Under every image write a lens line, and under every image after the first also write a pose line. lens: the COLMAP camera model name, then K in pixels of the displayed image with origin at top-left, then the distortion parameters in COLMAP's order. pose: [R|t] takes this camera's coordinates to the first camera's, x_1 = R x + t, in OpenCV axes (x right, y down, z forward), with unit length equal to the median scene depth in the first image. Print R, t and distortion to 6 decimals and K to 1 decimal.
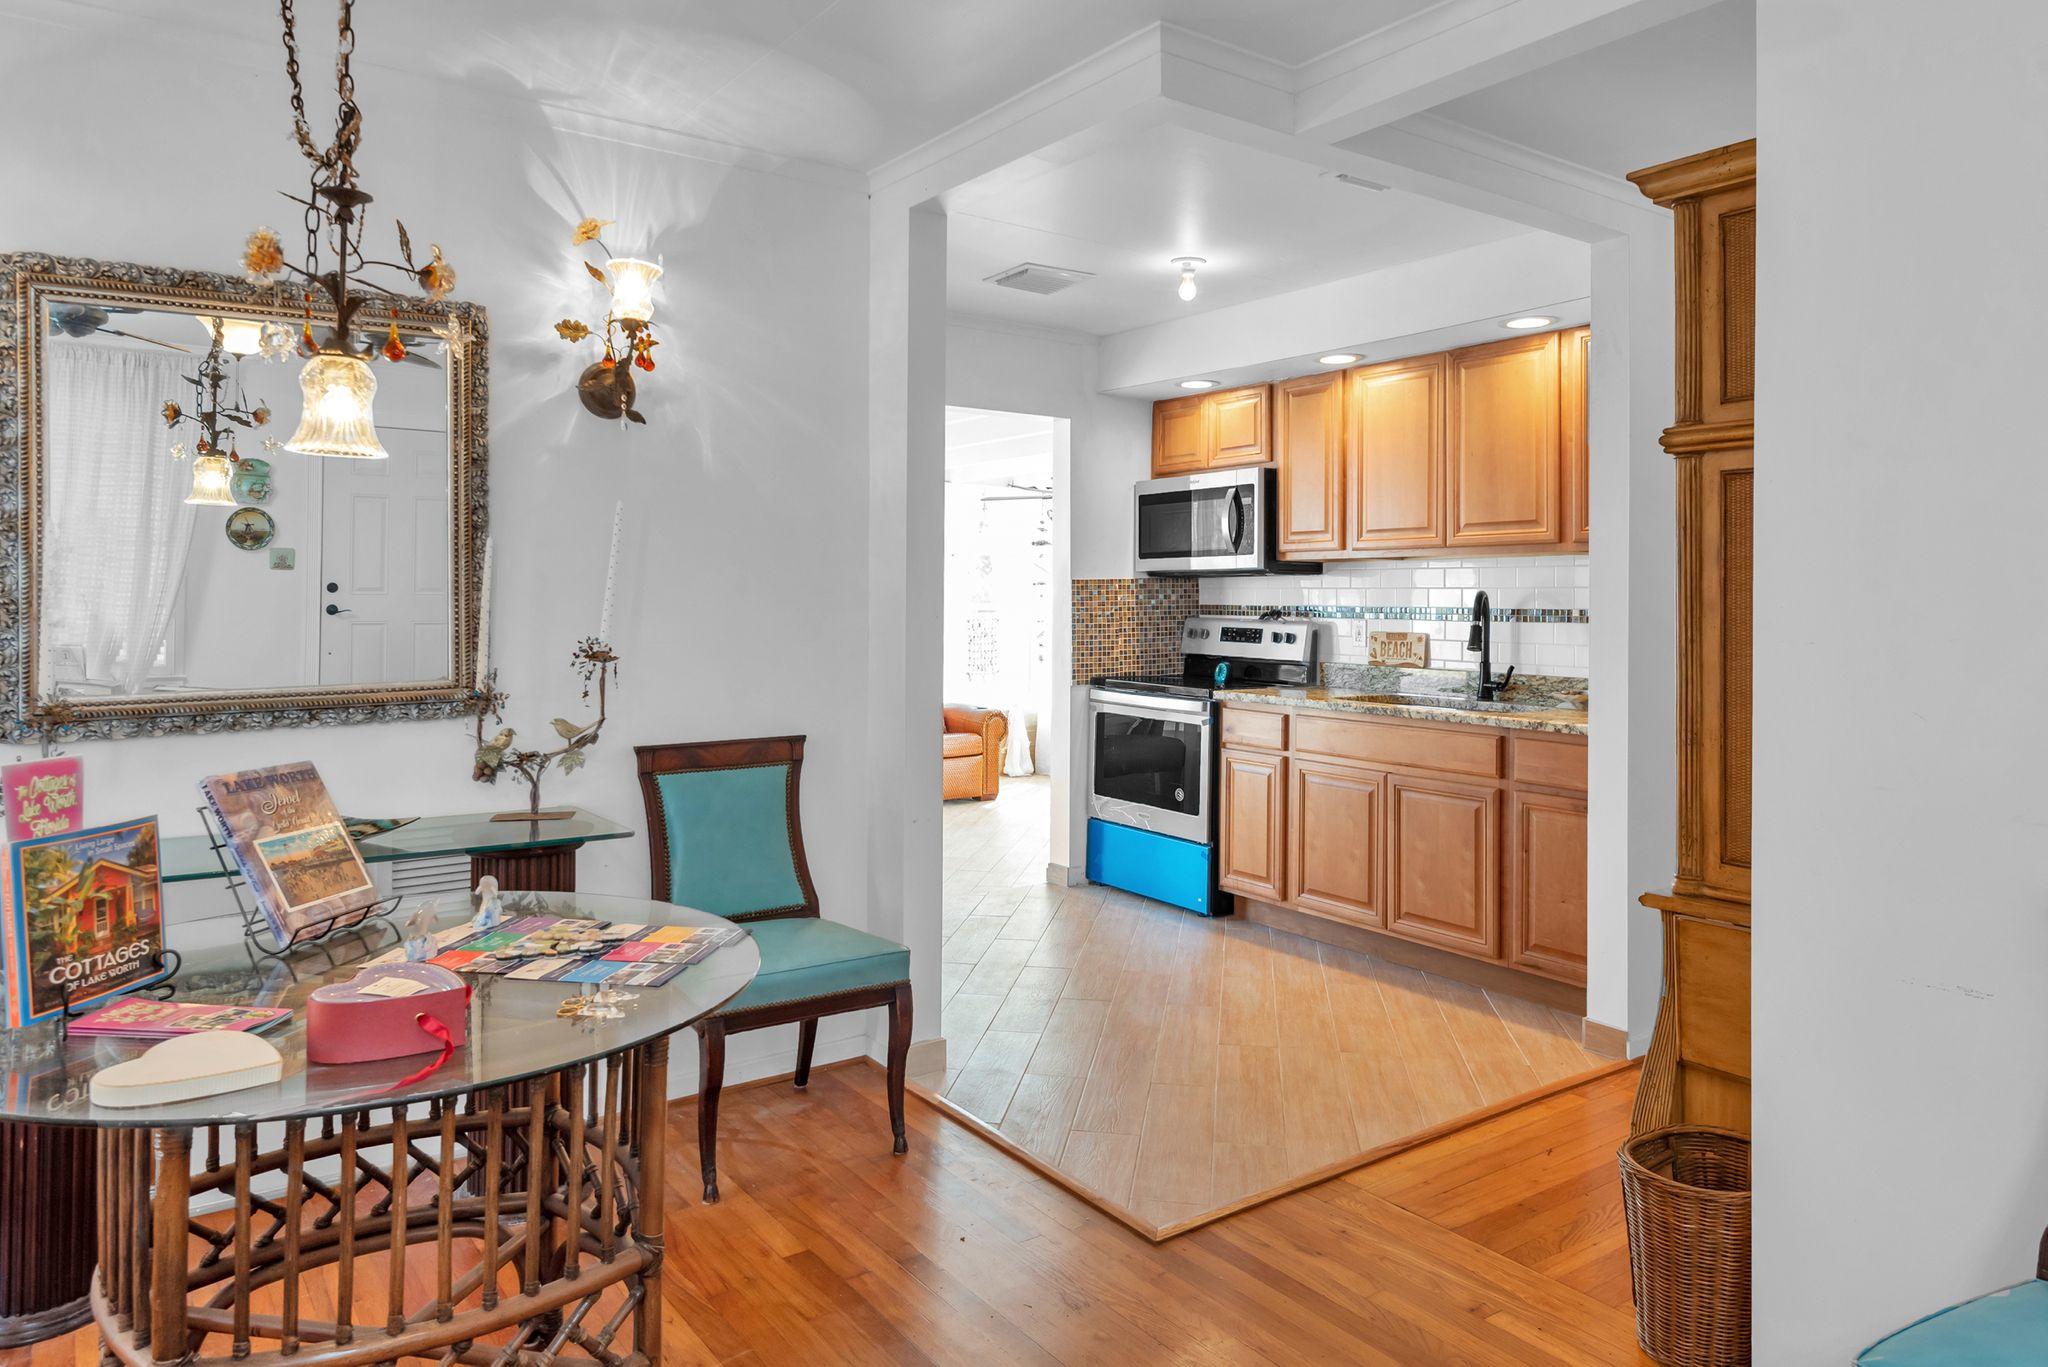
lens RADIAL K [[1336.2, 0, 1022.3], [0, 1336.2, 583.2], [0, 0, 1]] dist [0.008165, -0.000340]
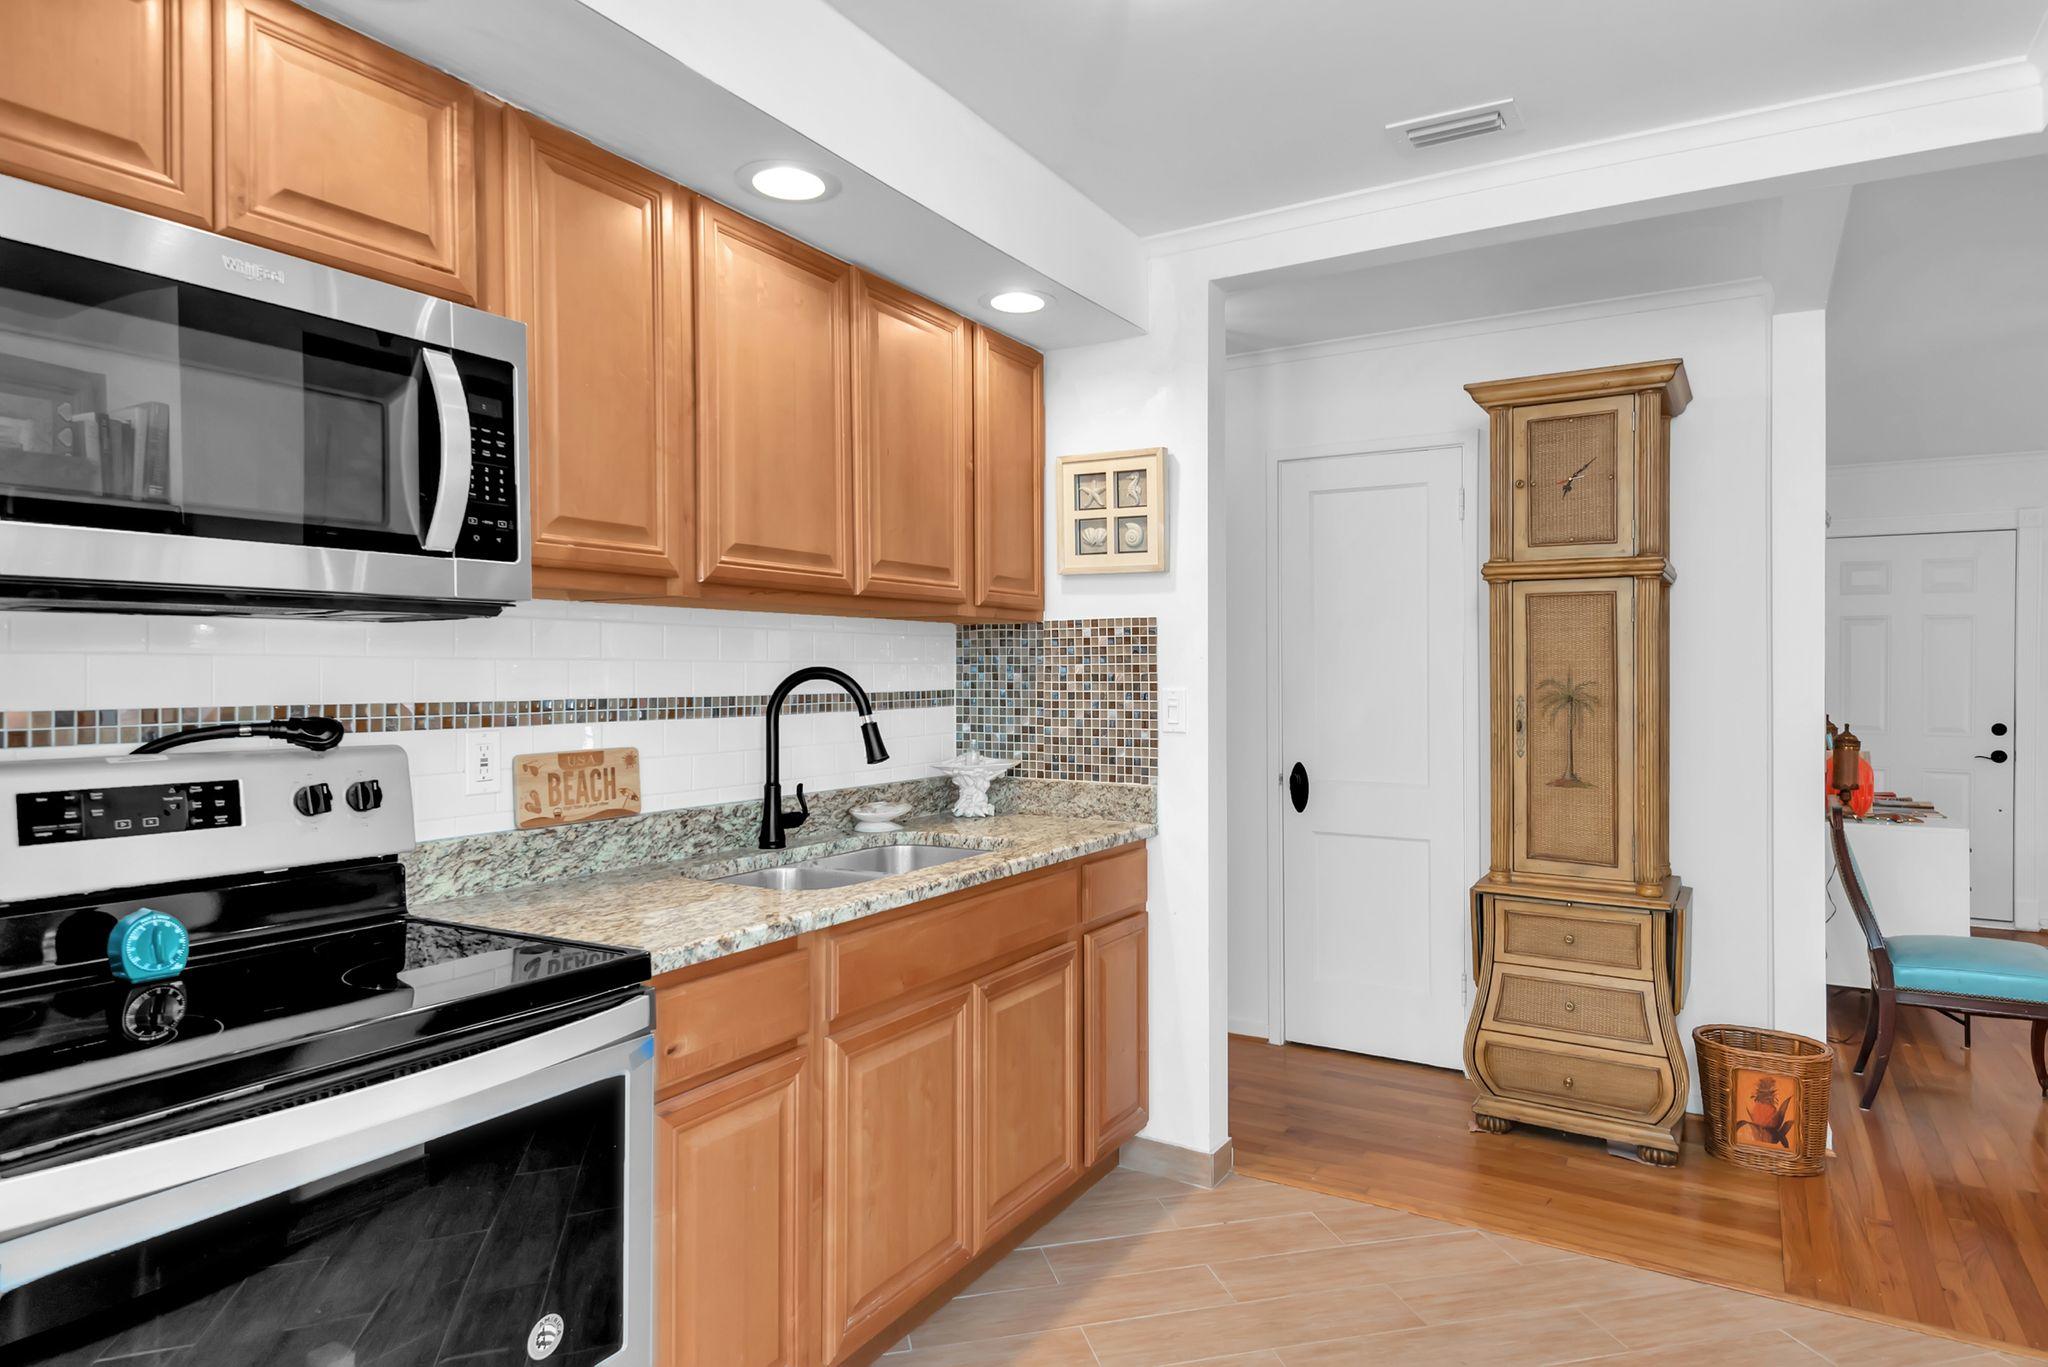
lens RADIAL K [[1186.4, 0, 1024.0], [0, 1186.4, 683.5], [0, 0, 1]] dist [0.012966, -0.002147]
pose [[-0.400702, -0.013544, 0.916108, -0.268387], [-0.012637, 0.999877, 0.009255, 0.010120], [-0.916121, -0.007868, -0.400824, 1.571386]]
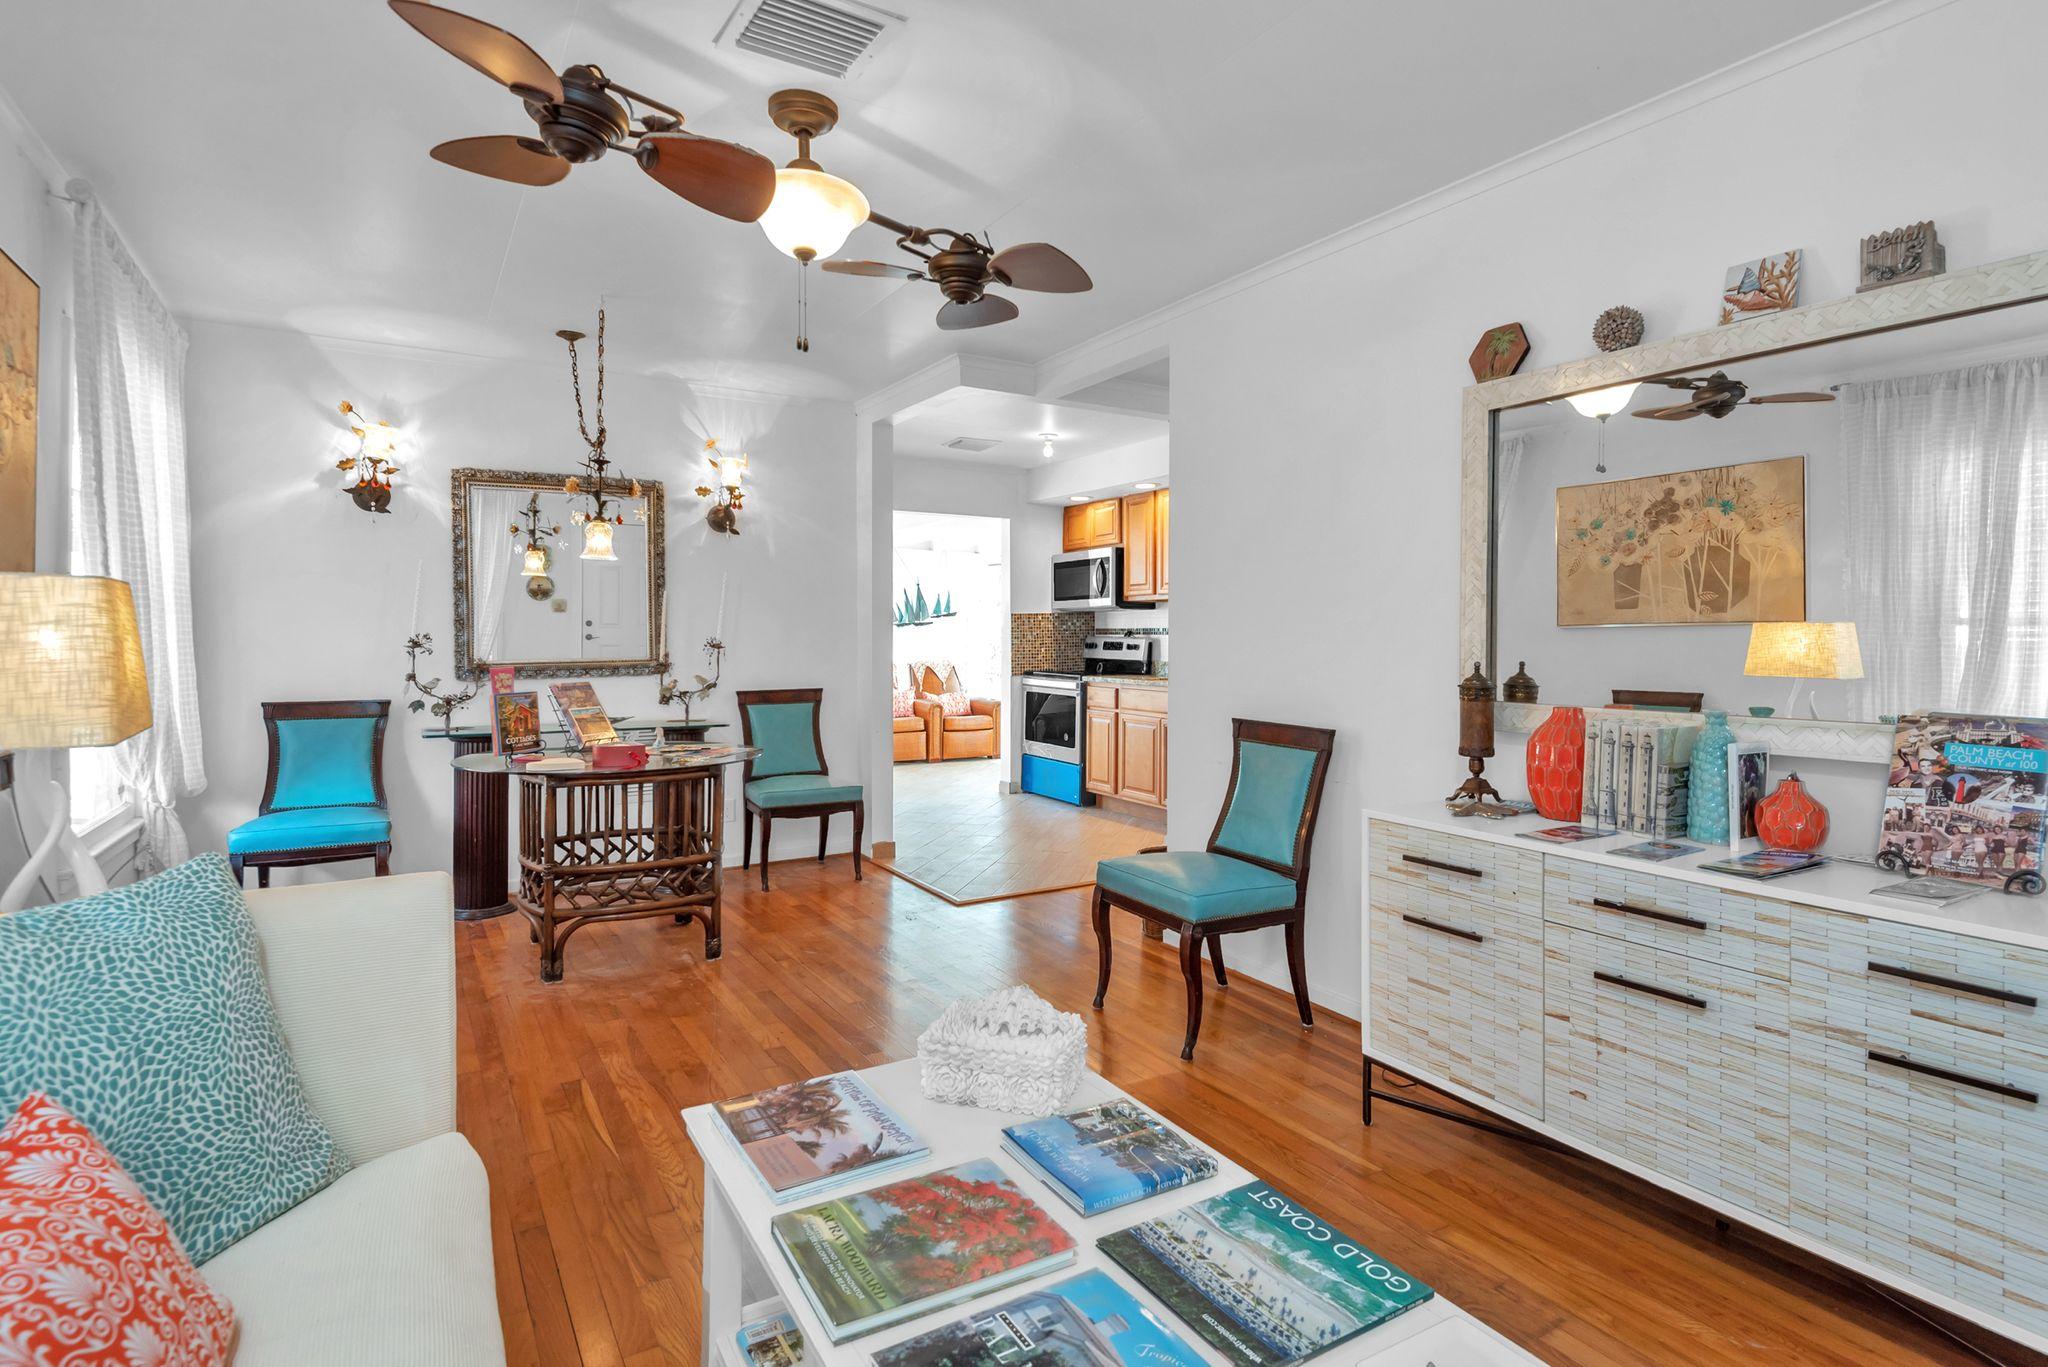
lens RADIAL K [[1064.2, 0, 1035.1], [0, 1064.2, 639.3], [0, 0, 1]] dist [0.026552, -0.020496]
pose [[0.997120, -0.004399, -0.075707, 0.258998], [0.005315, 0.999915, 0.011904, 0.021655], [0.075648, -0.012272, 0.997059, -0.531776]]
